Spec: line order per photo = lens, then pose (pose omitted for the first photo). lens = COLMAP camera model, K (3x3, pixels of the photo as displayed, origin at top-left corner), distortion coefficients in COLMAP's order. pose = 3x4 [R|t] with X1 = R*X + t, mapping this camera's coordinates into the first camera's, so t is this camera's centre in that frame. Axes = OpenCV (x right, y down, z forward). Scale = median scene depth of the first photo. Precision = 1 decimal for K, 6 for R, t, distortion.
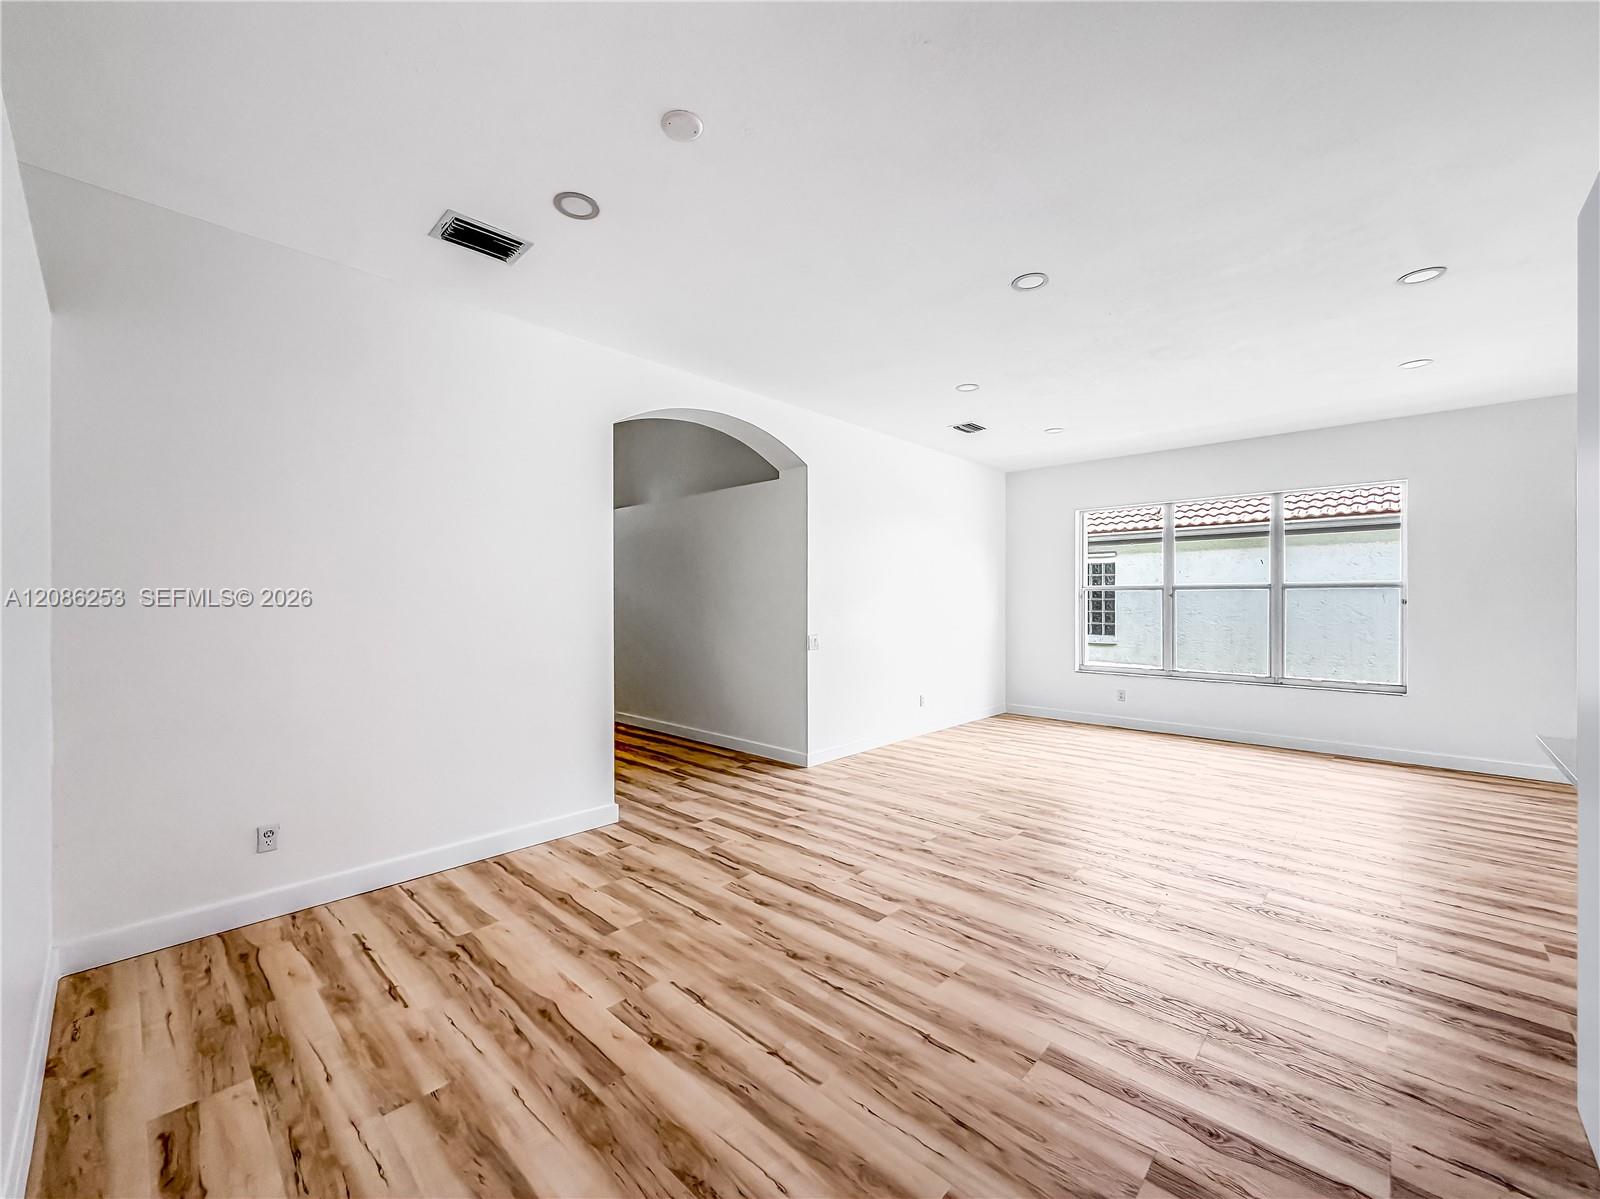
lens RADIAL K [[640.7, 0, 793.7], [0, 640.7, 598.2], [0, 0, 1]] dist [-0.002541, 0.000043]
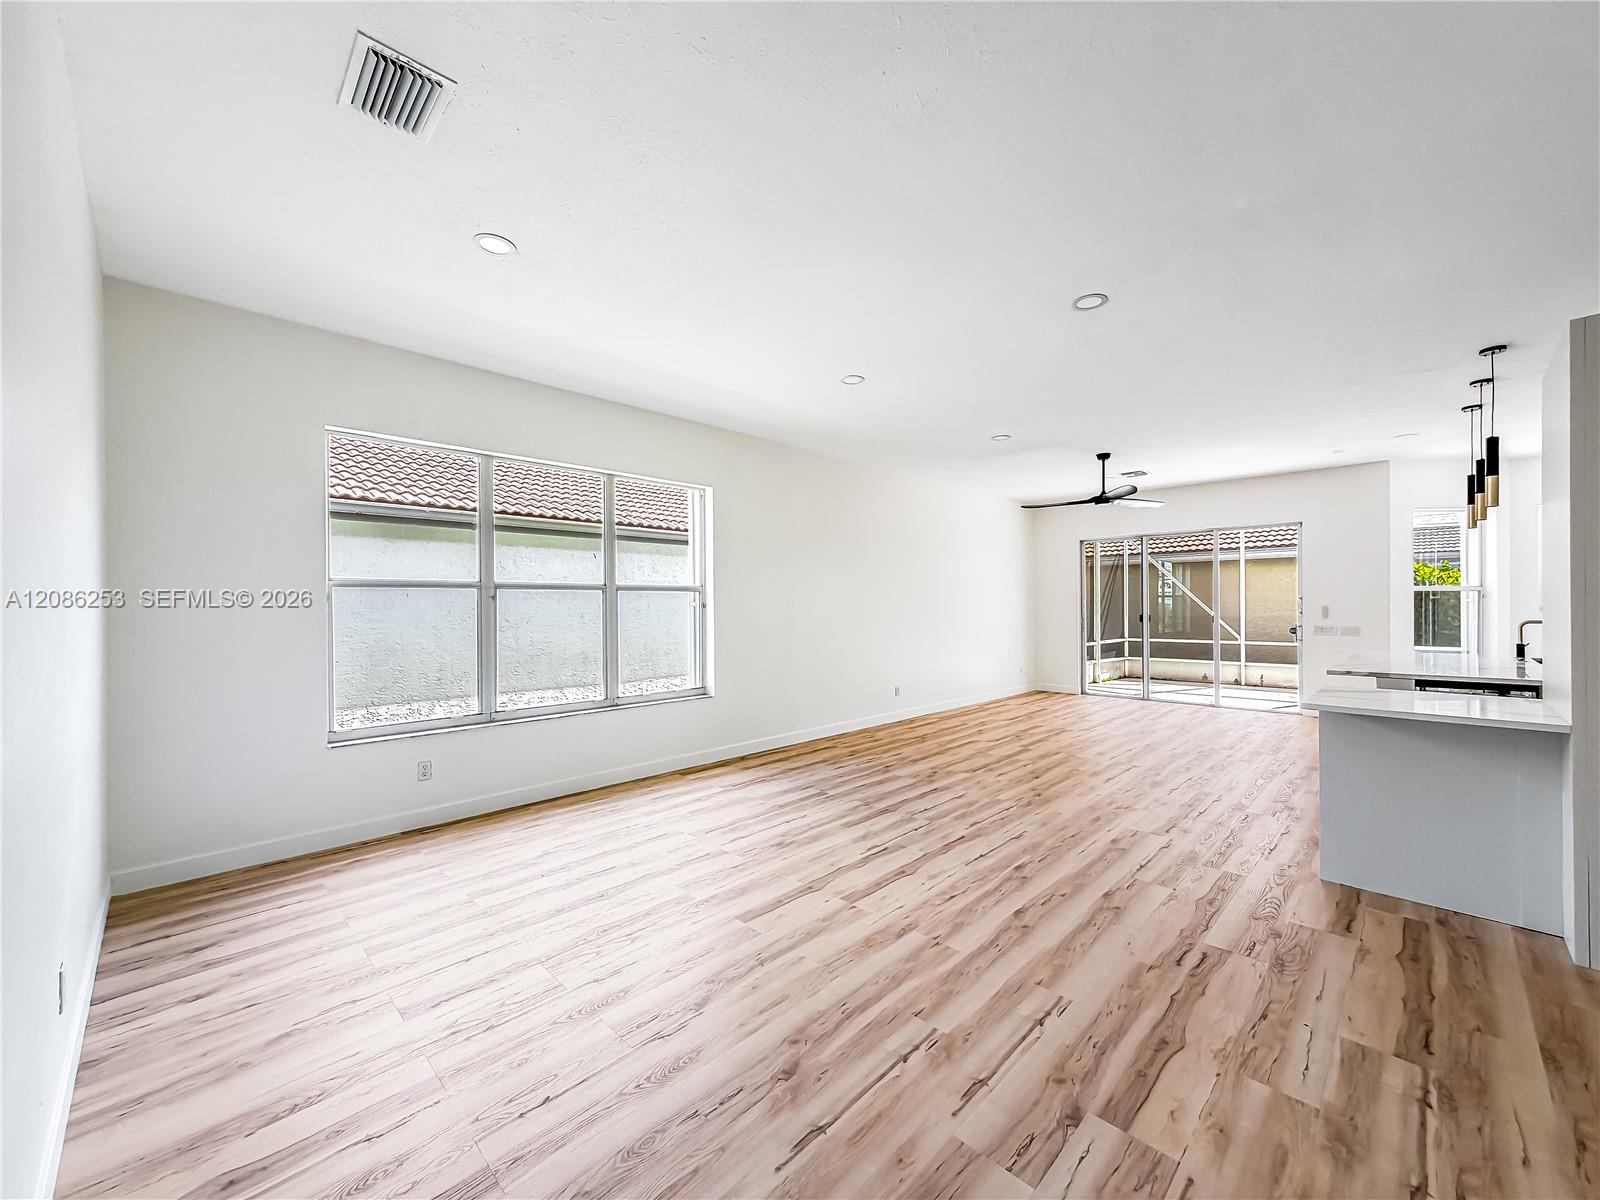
lens RADIAL K [[618.5, 0, 807.3], [0, 618.5, 605.1], [0, 0, 1]] dist [0.007781, 0.000107]
pose [[0.022861, 0.004111, 0.999730, -0.093966], [-0.000099, 0.999992, -0.004110, 0.005251], [-0.999739, -0.000005, 0.022861, 1.273488]]
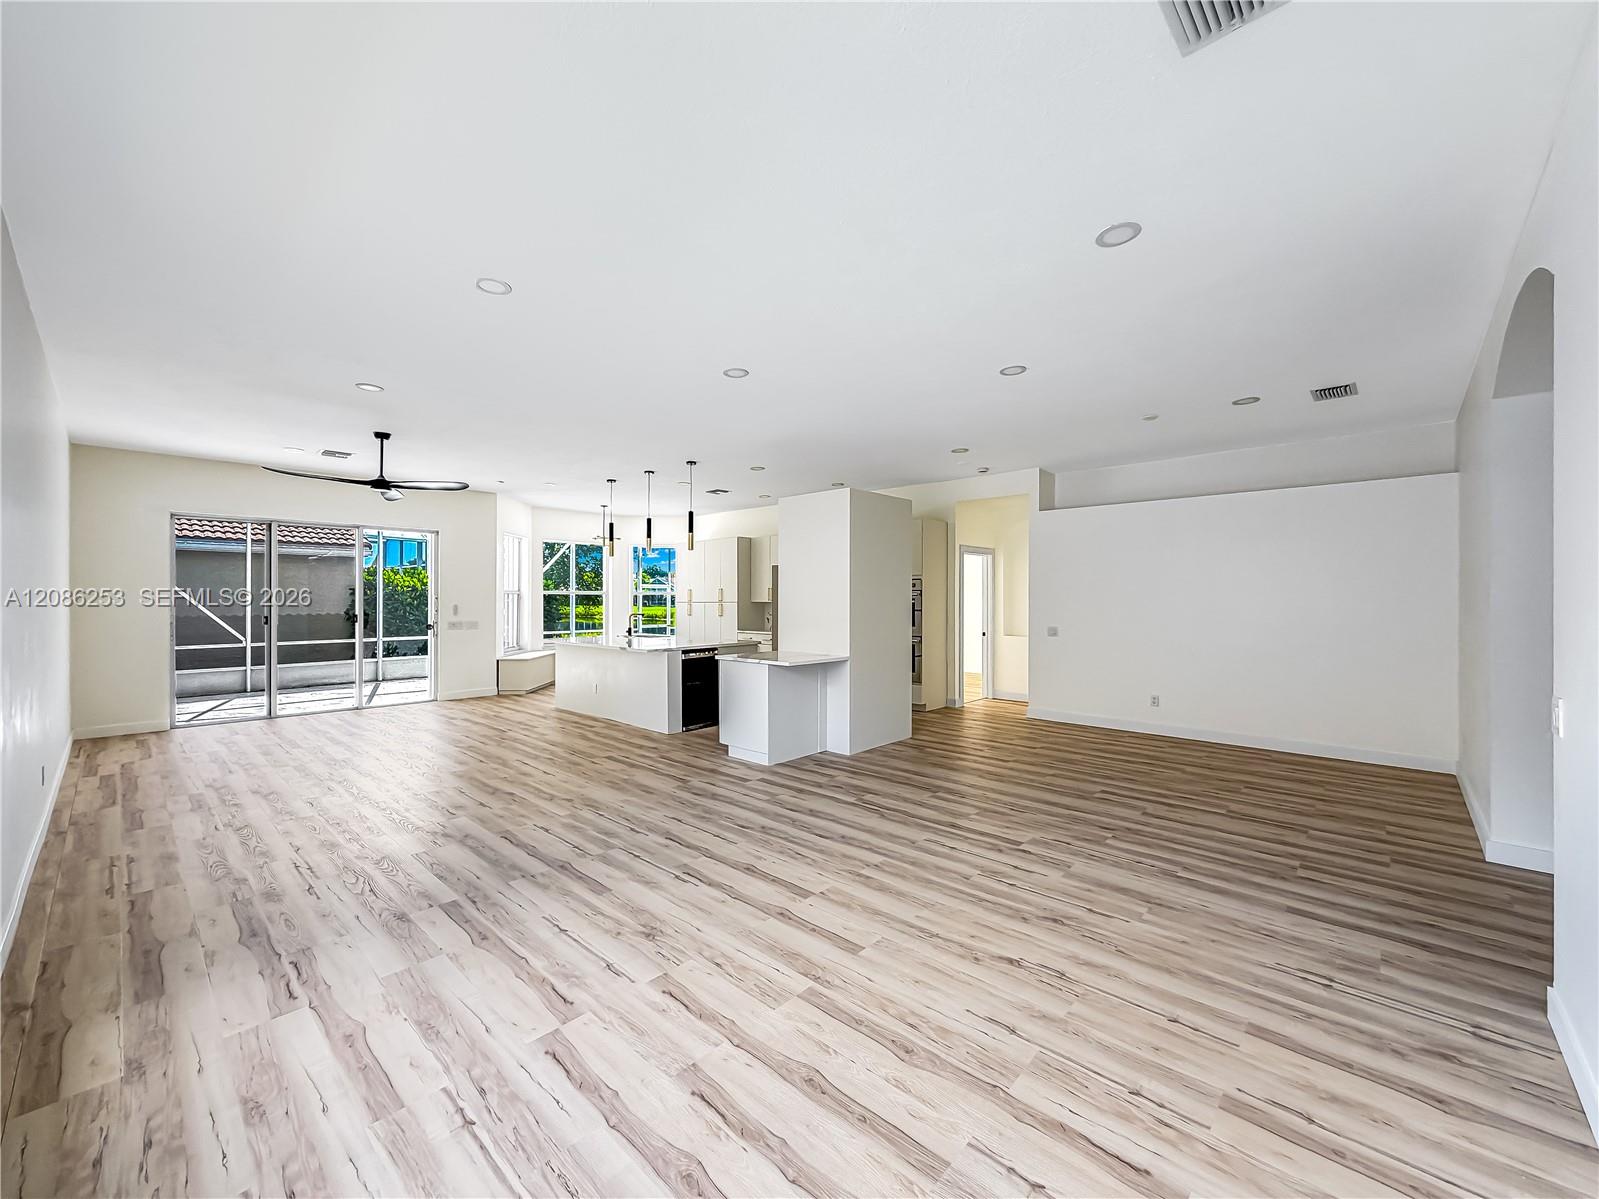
lens RADIAL K [[640.3, 0, 765.4], [0, 640.3, 595.4], [0, 0, 1]] dist [-0.002541, 0.000043]
pose [[-0.999632, 0.003862, 0.026838, 0.759688], [0.003593, 0.999943, -0.010065, -0.006533], [-0.026876, -0.009965, -0.999589, 2.109579]]
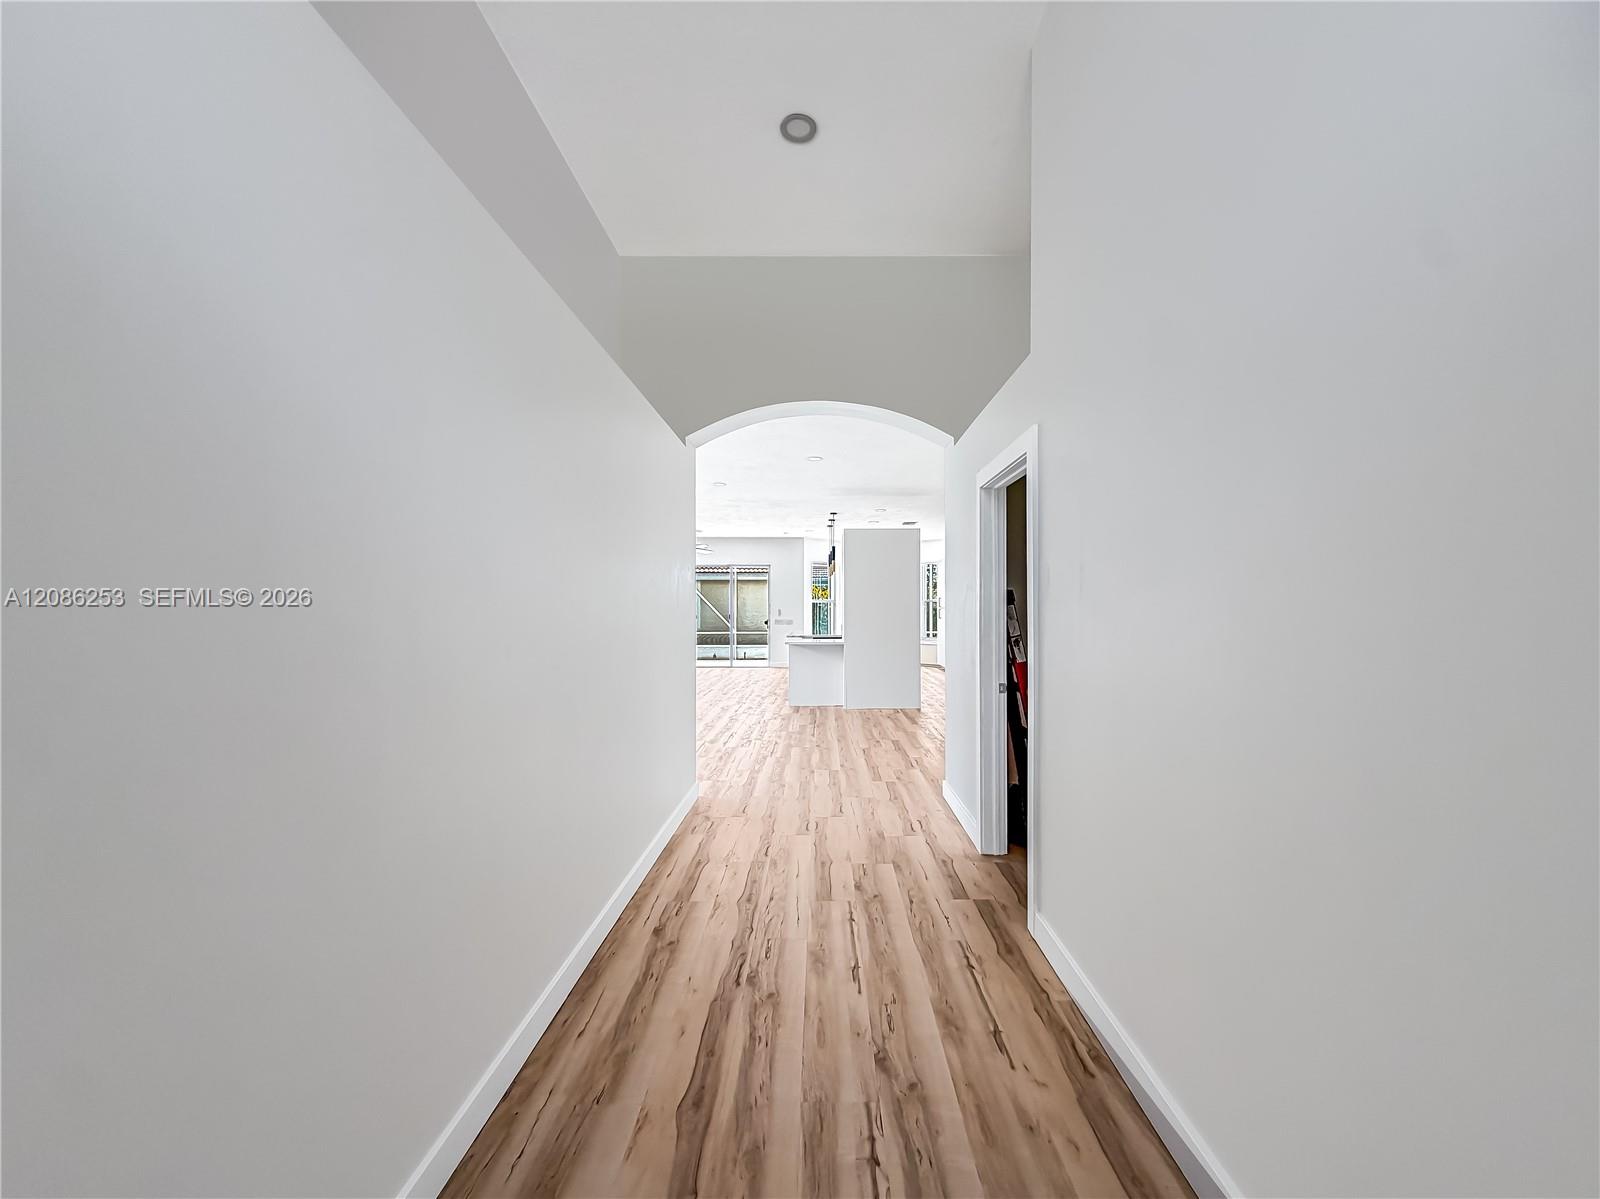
lens RADIAL K [[640.7, 0, 802.4], [0, 640.7, 595.3], [0, 0, 1]] dist [-0.002541, 0.000043]
pose [[-0.671682, 0.017838, 0.740624, -1.169680], [-0.002455, 0.999651, -0.026303, 0.017822], [-0.740835, -0.019486, -0.671404, 2.288055]]
